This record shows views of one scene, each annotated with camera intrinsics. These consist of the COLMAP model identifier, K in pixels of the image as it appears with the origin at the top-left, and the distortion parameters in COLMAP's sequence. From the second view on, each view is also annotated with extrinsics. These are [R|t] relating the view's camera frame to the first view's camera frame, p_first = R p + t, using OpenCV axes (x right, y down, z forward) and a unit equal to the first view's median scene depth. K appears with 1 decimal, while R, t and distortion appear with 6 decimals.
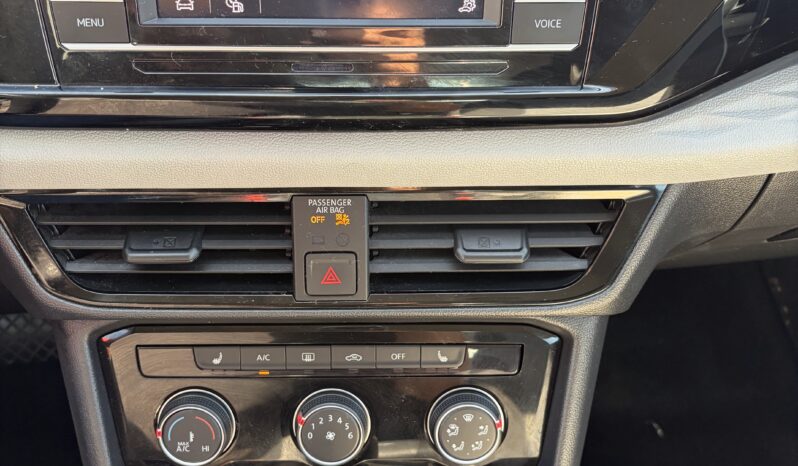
lens RADIAL K [[800.7, 0, 387.5], [0, 800.7, 233.2], [0, 0, 1]] dist [0.038397, -0.024972]
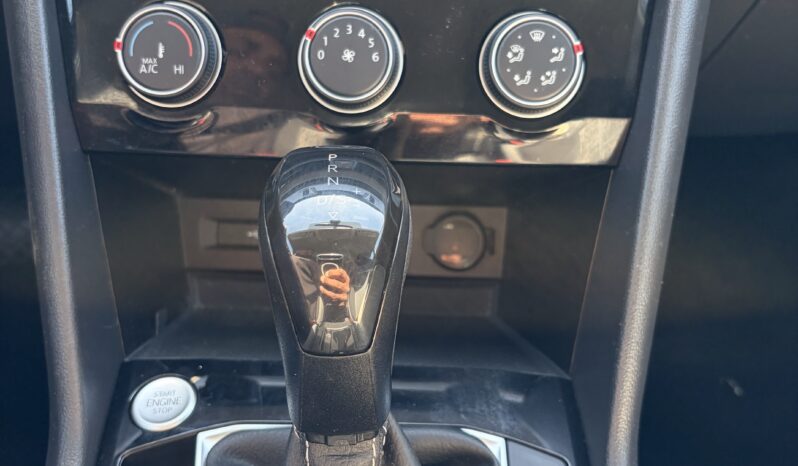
lens RADIAL K [[800.7, 0, 387.5], [0, 800.7, 233.2], [0, 0, 1]] dist [0.038397, -0.024972]
pose [[0.999180, 0.024335, -0.032374, -0.007824], [-0.029308, 0.986140, -0.163306, 0.549314], [0.027951, 0.164120, 0.986044, 0.313304]]
